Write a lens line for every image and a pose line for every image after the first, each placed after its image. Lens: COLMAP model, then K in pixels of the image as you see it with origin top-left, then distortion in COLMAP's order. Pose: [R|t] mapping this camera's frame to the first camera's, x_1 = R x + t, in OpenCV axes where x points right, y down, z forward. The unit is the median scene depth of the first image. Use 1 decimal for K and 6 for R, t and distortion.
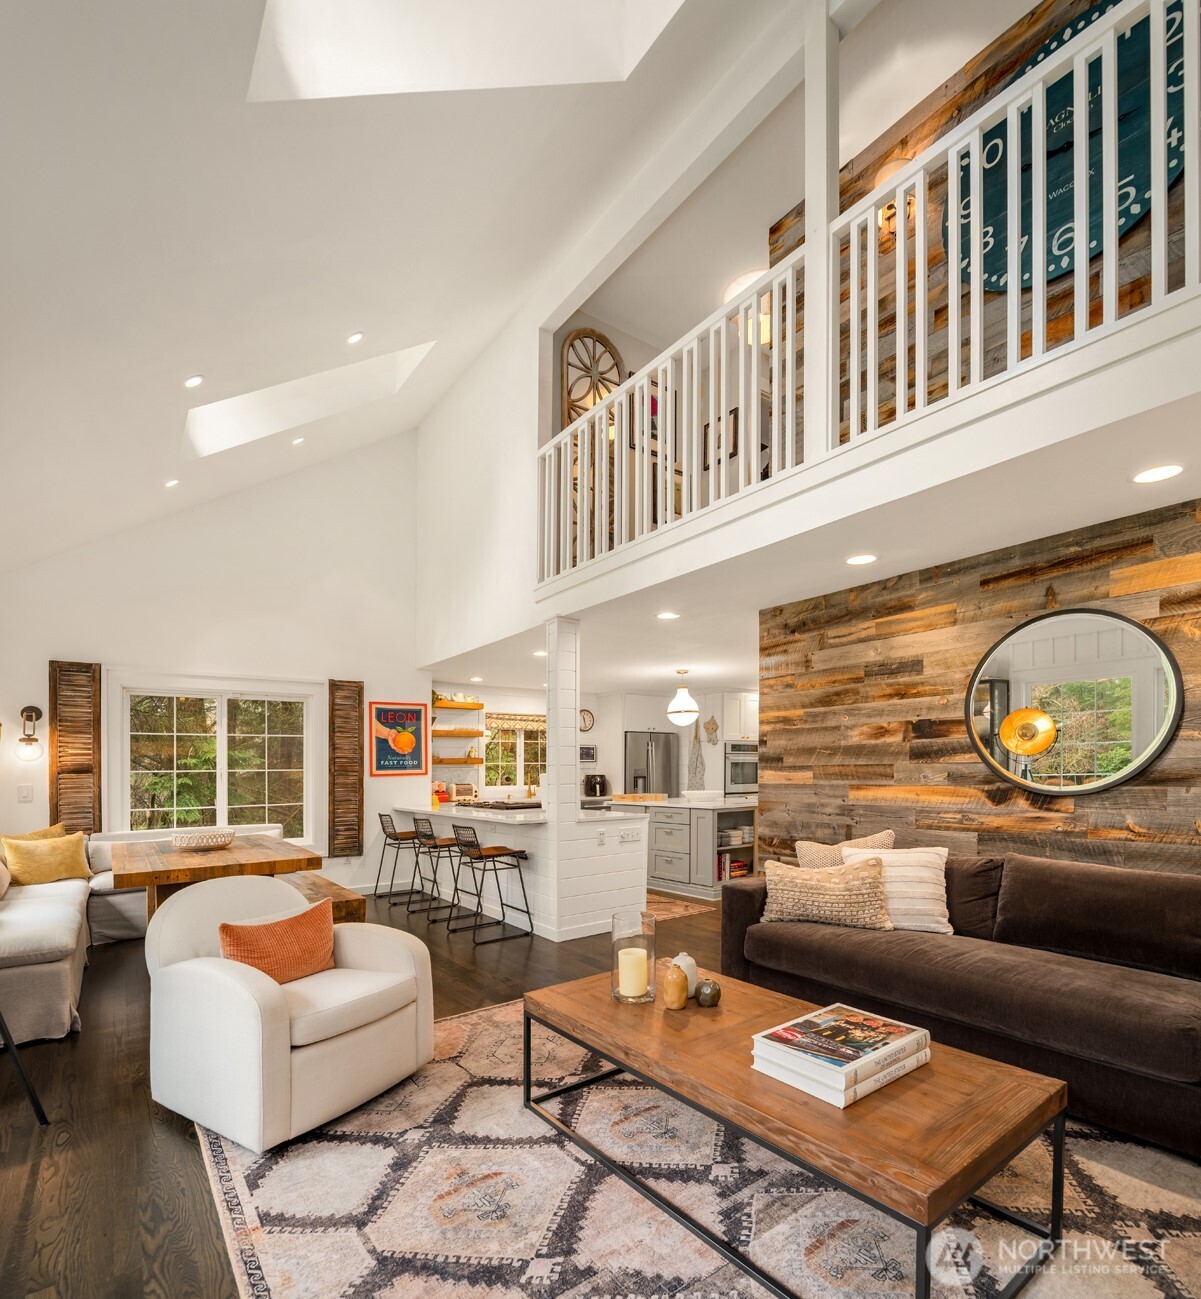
lens RADIAL K [[658.2, 0, 672.5], [0, 658.2, 745.9], [0, 0, 1]] dist [0.004150, -0.001193]
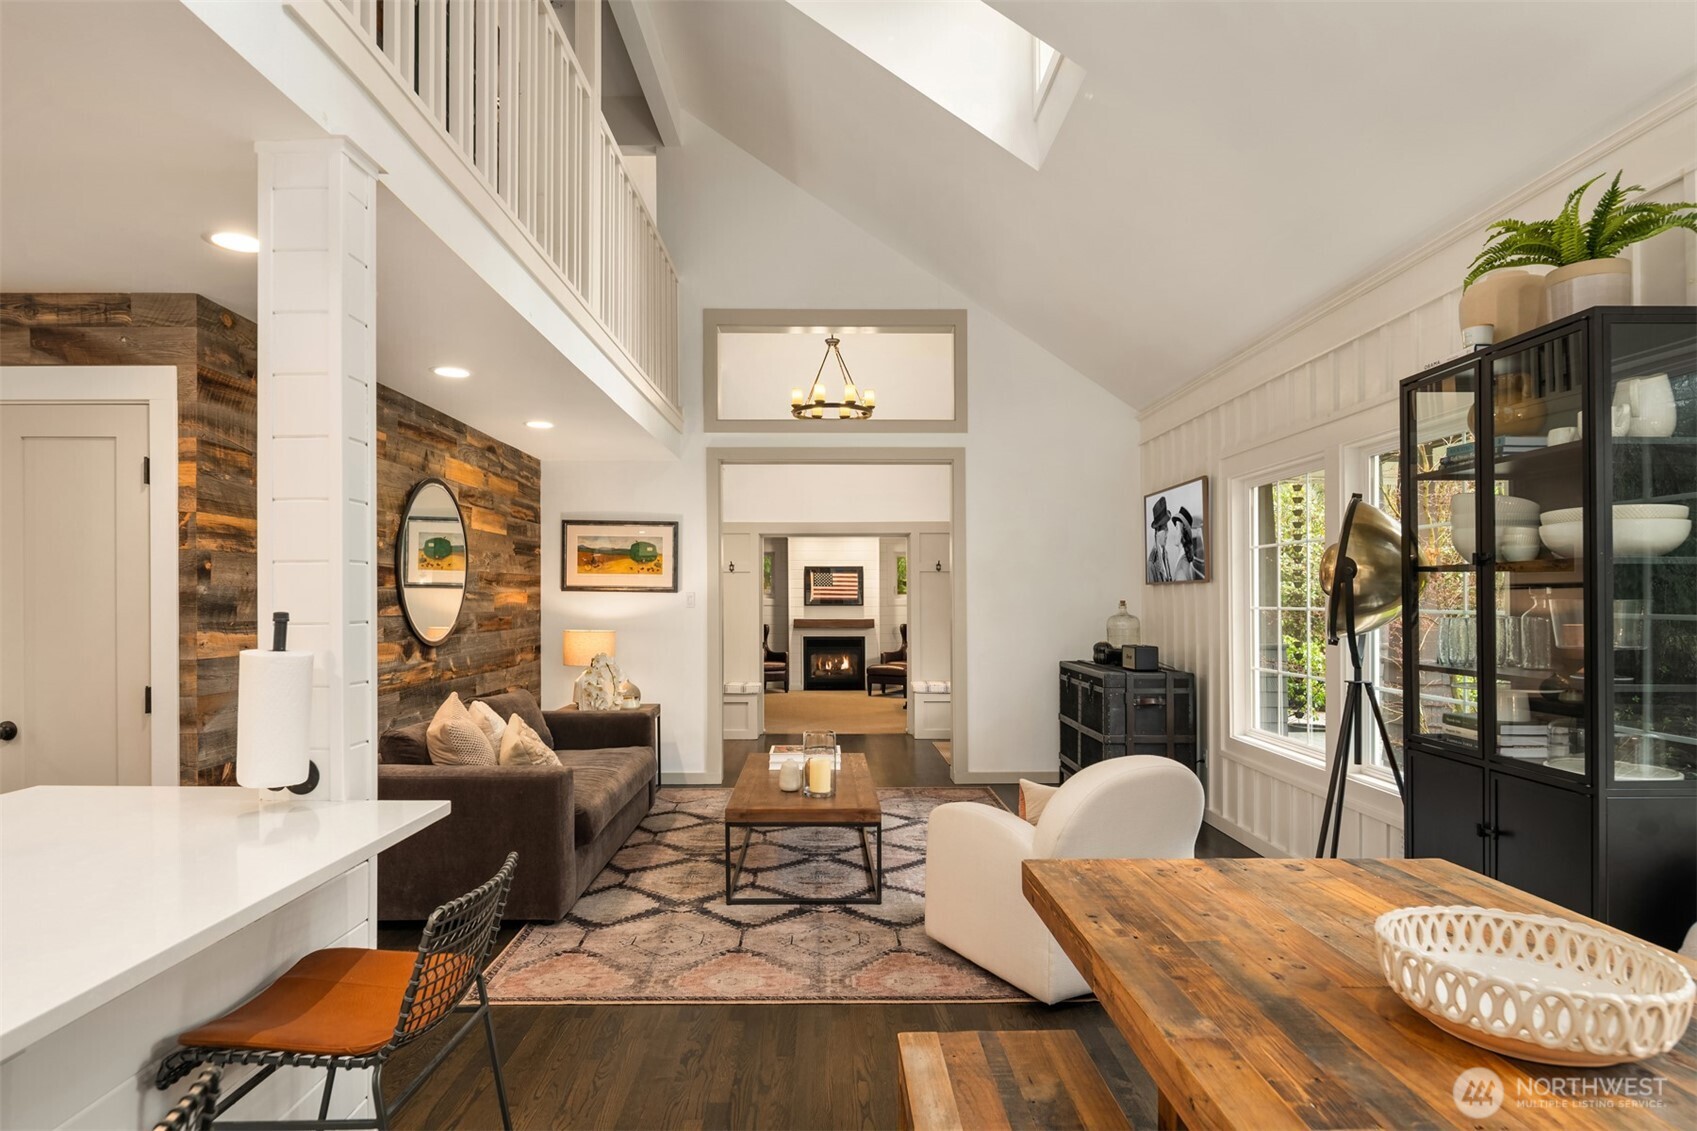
lens RADIAL K [[958.3, 0, 842.9], [0, 958.3, 602.8], [0, 0, 1]] dist [-0.009899, -0.003753]
pose [[-0.763860, 0.014523, 0.645219, -0.771037], [-0.011128, 0.999302, -0.035667, 0.041483], [-0.645286, -0.034424, -0.763165, 1.421479]]
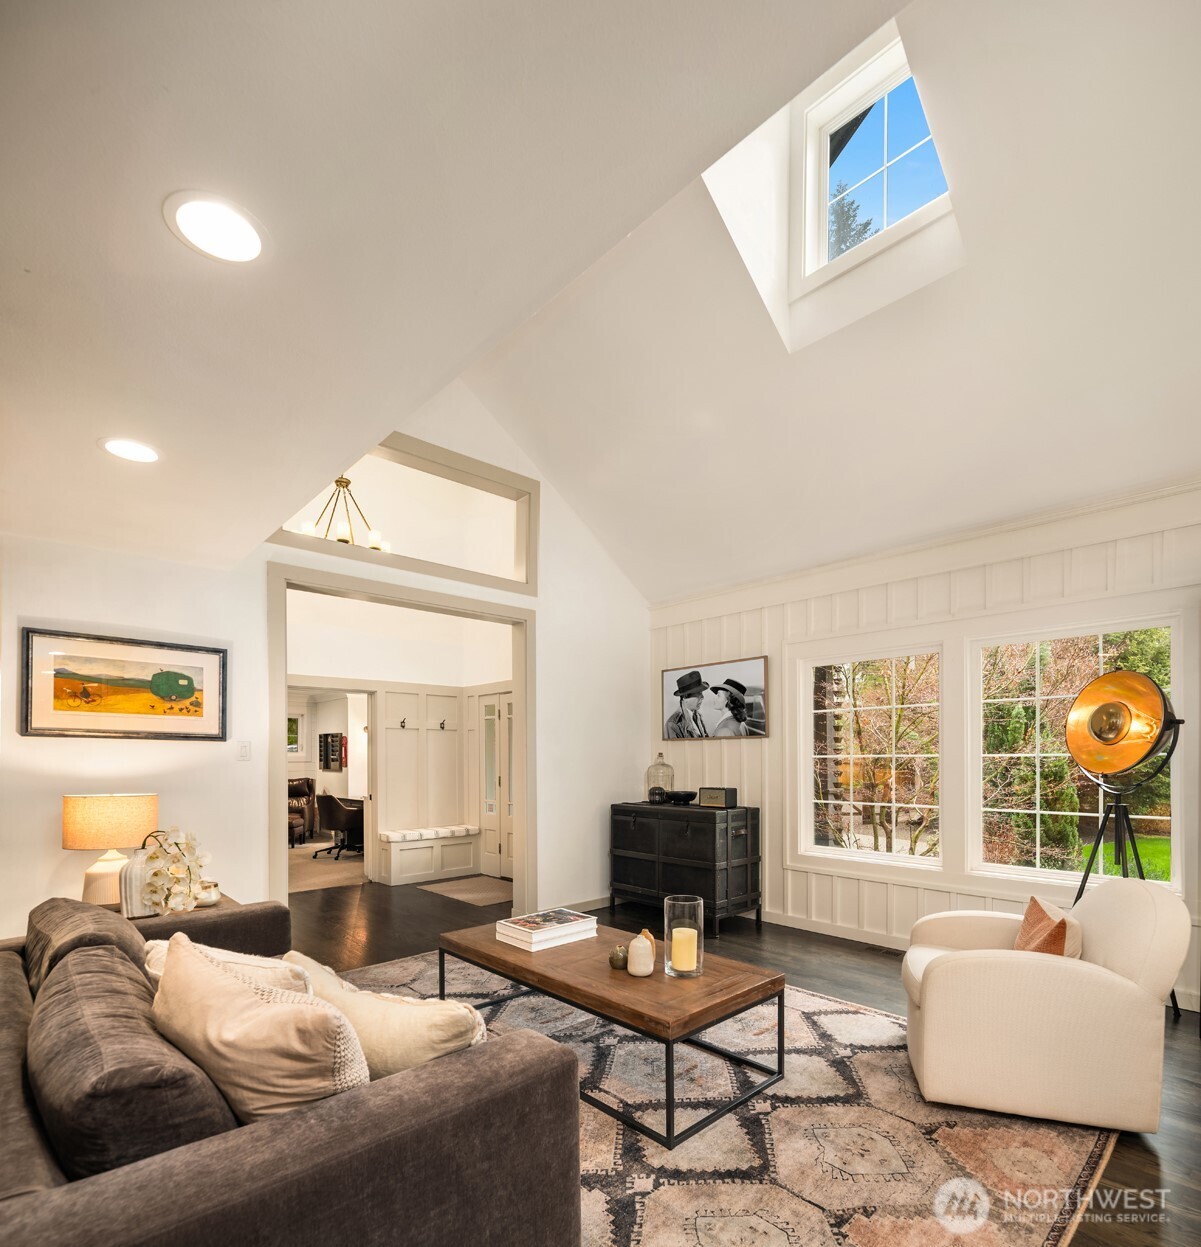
lens RADIAL K [[647.5, 0, 637.1], [0, 647.5, 764.1], [0, 0, 1]] dist [-0.007699, -0.000215]
pose [[-0.998003, 0.021561, -0.059365, 0.060669], [0.023240, 0.999345, -0.027747, 0.034940], [0.058728, -0.029071, -0.997851, 1.225792]]
